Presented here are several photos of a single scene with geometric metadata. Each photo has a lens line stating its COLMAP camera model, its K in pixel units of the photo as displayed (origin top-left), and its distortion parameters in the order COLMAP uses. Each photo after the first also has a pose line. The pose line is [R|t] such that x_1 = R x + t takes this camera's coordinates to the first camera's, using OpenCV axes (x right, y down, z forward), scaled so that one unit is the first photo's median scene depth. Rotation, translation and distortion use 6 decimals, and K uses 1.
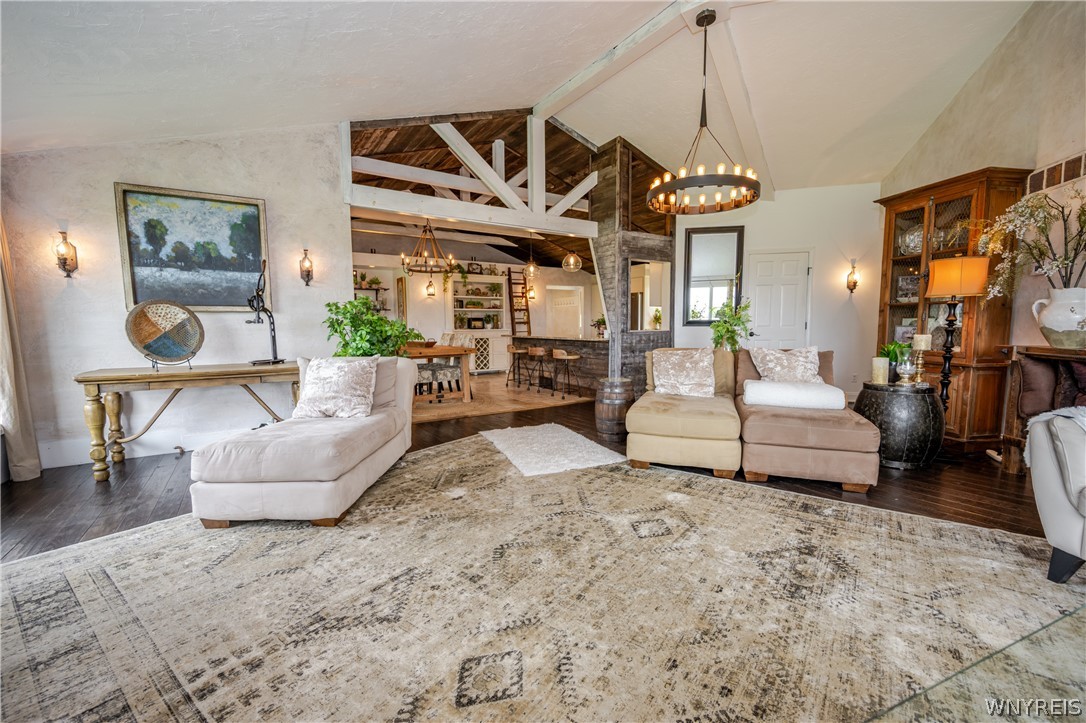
lens RADIAL K [[437.6, 0, 550.5], [0, 437.6, 360.0], [0, 0, 1]] dist [-0.001166, 0.000026]
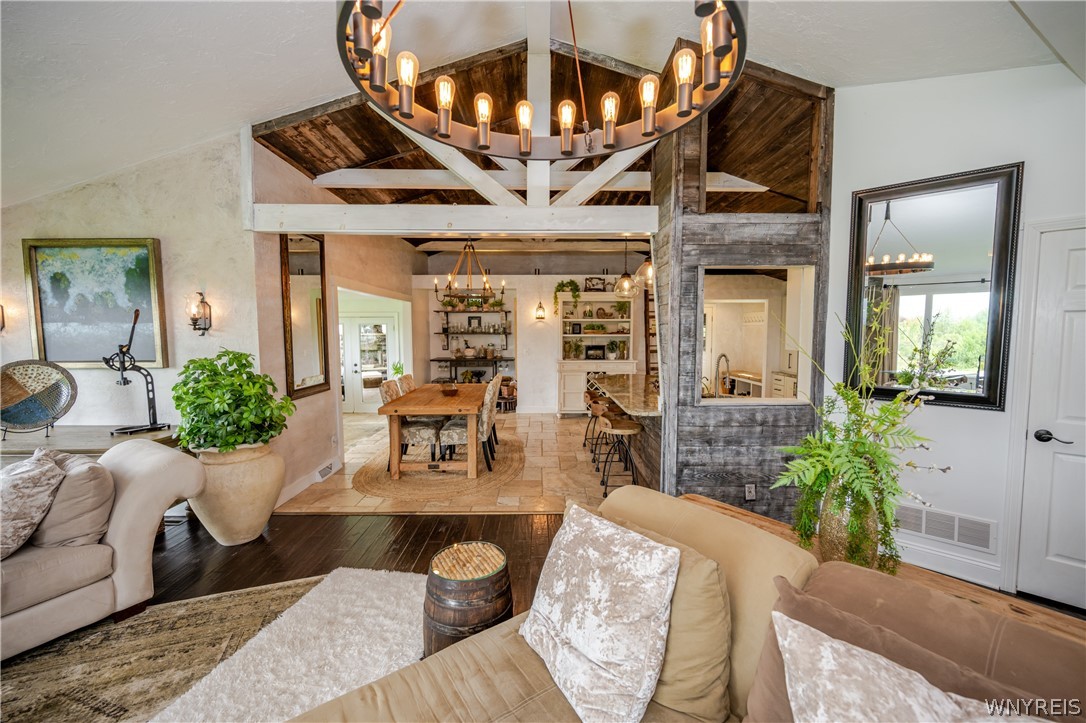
lens RADIAL K [[437.6, 0, 550.5], [0, 437.6, 360.0], [0, 0, 1]] dist [-0.001166, 0.000026]
pose [[0.845597, 0.043142, -0.532075, 0.433187], [-0.049227, 0.998784, 0.002749, -0.156556], [0.531547, 0.023868, 0.846693, 0.642891]]
